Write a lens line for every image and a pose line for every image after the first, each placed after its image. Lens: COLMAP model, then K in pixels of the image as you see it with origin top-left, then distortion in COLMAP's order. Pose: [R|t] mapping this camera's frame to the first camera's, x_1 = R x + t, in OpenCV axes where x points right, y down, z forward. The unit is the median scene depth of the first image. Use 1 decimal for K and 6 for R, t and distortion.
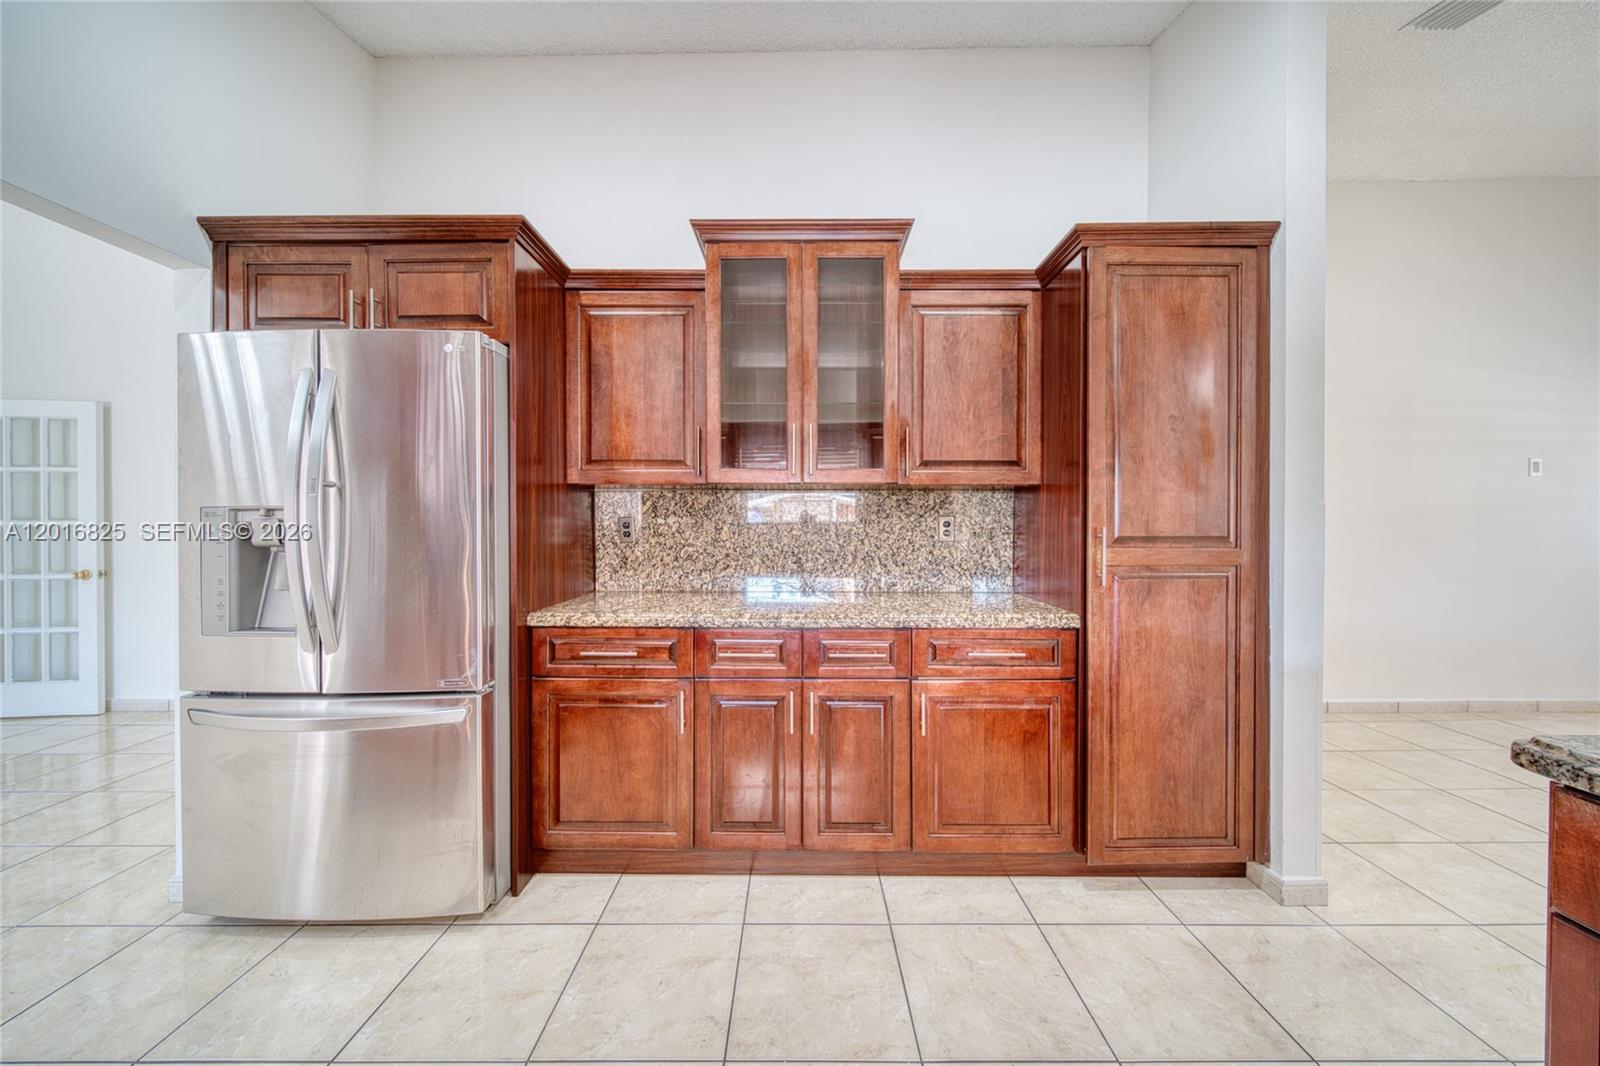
lens RADIAL K [[568.5, 0, 802.5], [0, 568.5, 528.6], [0, 0, 1]] dist [-0.000465, -0.000073]
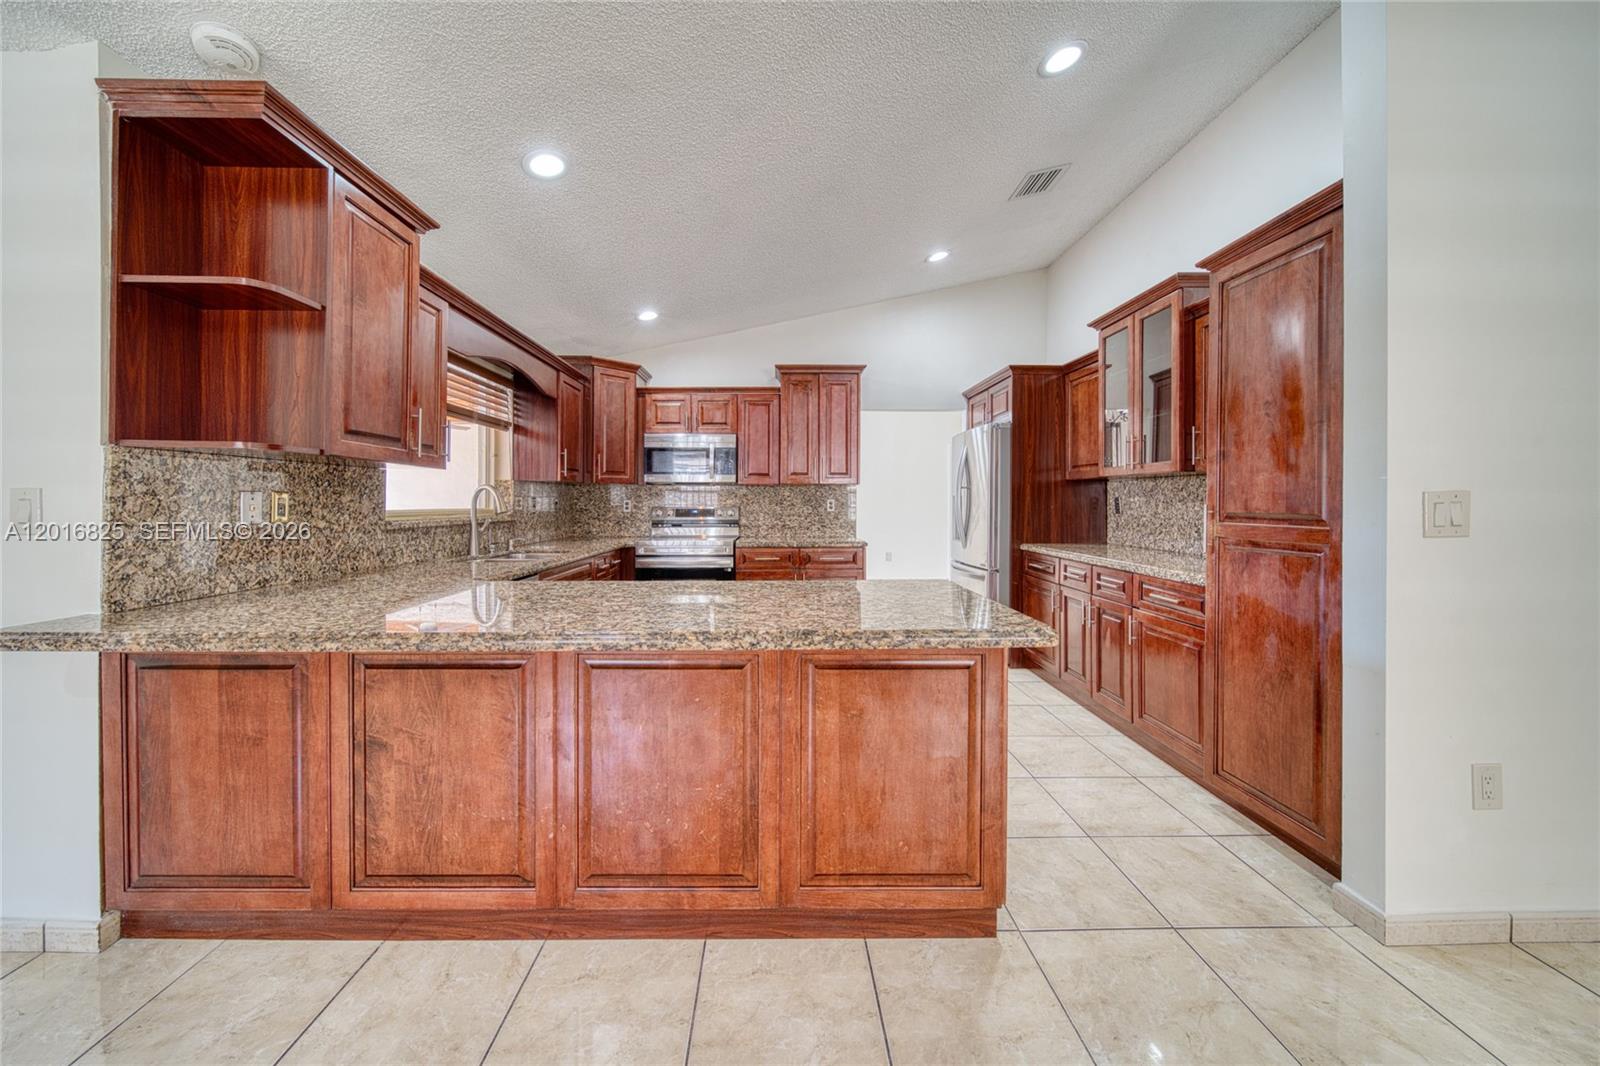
lens RADIAL K [[578.4, 0, 784.1], [0, 578.4, 505.4], [0, 0, 1]] dist [-0.000475, -0.000170]
pose [[0.018941, 0.007360, -0.999794, 1.840298], [-0.006326, 0.999954, 0.007241, -0.004224], [0.999801, 0.006187, 0.018987, 0.070378]]
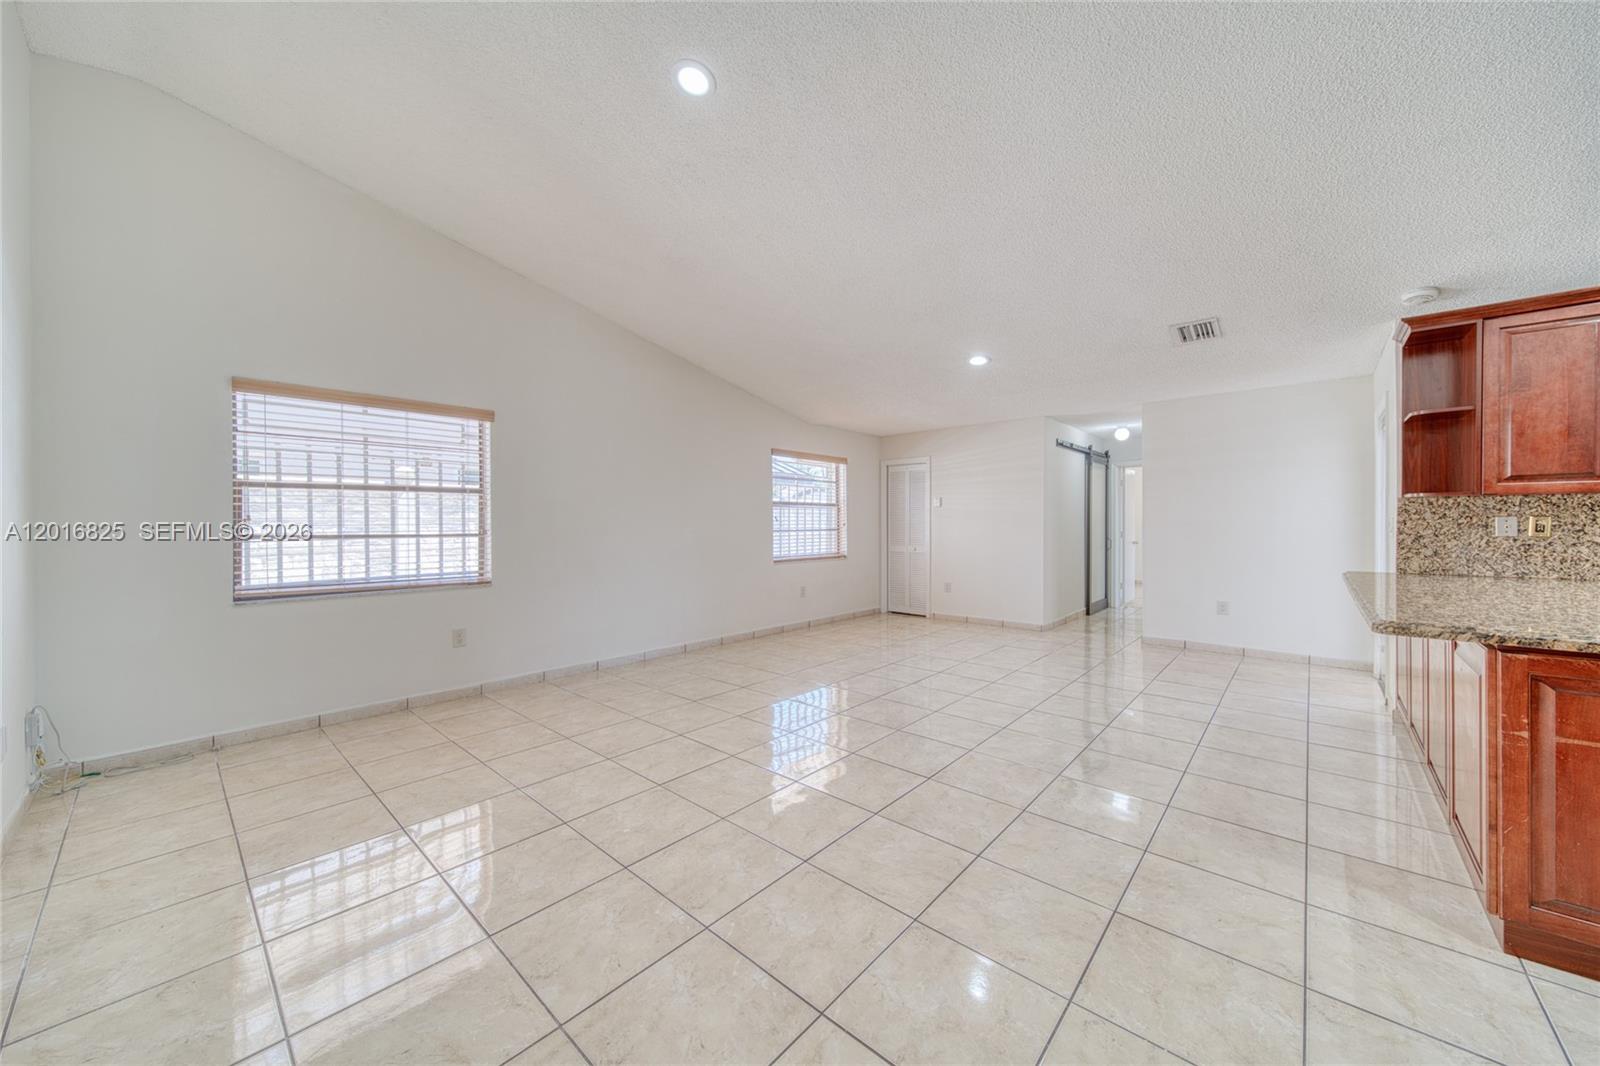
lens RADIAL K [[579.5, 0, 793.1], [0, 579.5, 527.7], [0, 0, 1]] dist [-0.000207, -0.000165]
pose [[-0.743523, 0.001591, 0.668709, 1.155484], [0.009031, 0.999930, 0.007662, -0.015393], [-0.668650, 0.011736, -0.743485, 1.889663]]
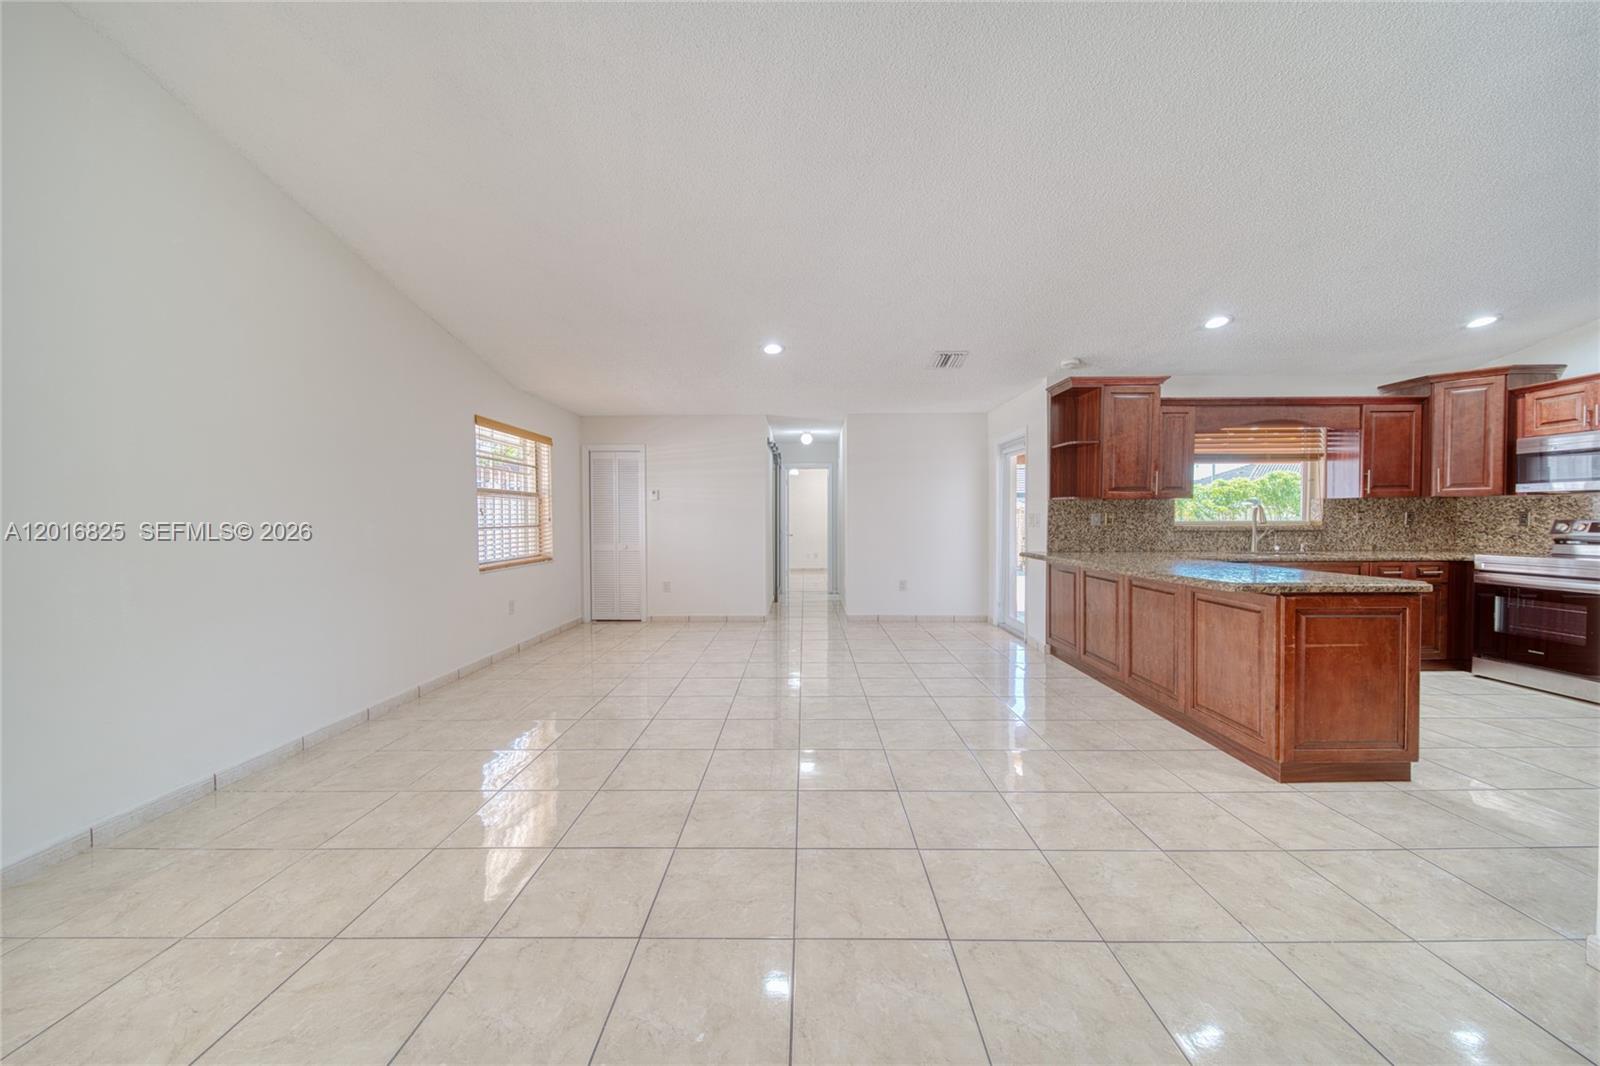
lens RADIAL K [[581.4, 0, 795.8], [0, 581.4, 531.8], [0, 0, 1]] dist [0.000196, -0.000548]
pose [[-0.999970, 0.007583, 0.001869, 2.181550], [0.007633, 0.999566, 0.028466, -0.016499], [-0.001653, 0.028479, -0.999593, 1.928059]]
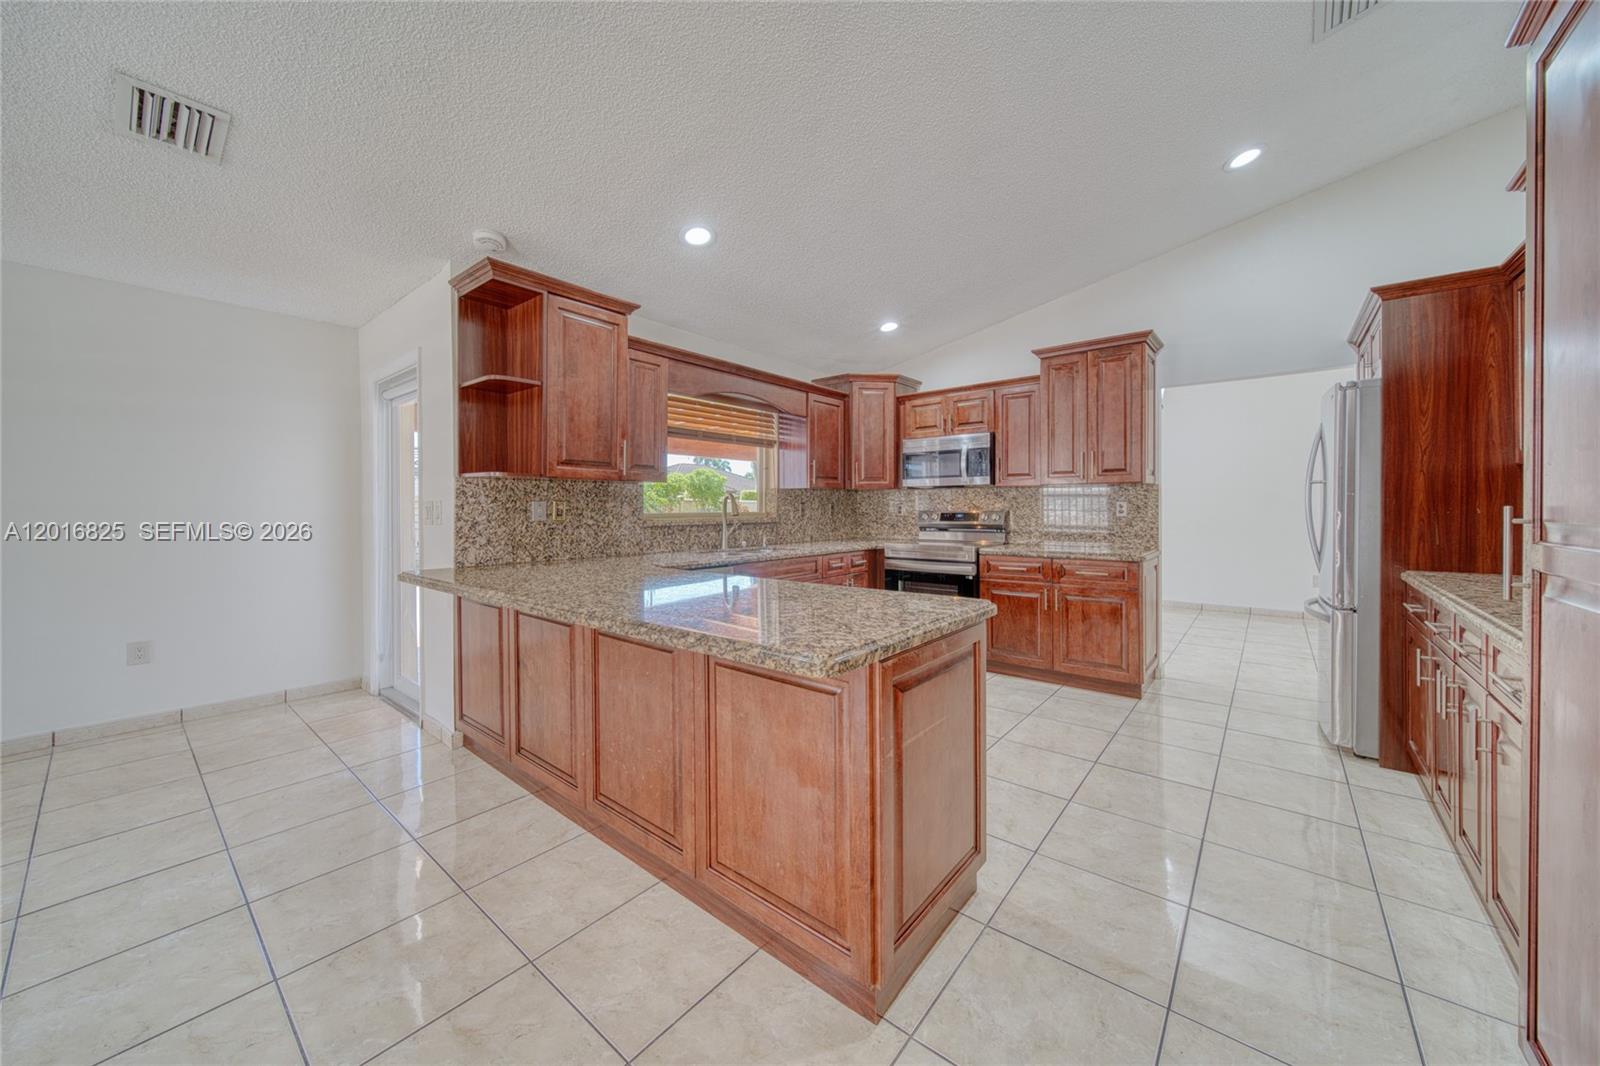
lens RADIAL K [[573.9, 0, 803.7], [0, 573.9, 510.7], [0, 0, 1]] dist [-0.000267, -0.000117]
pose [[-0.630751, 0.009154, -0.775931, 1.578113], [0.000573, 0.999936, 0.011331, -0.005883], [0.775985, 0.006702, -0.630716, 0.835612]]
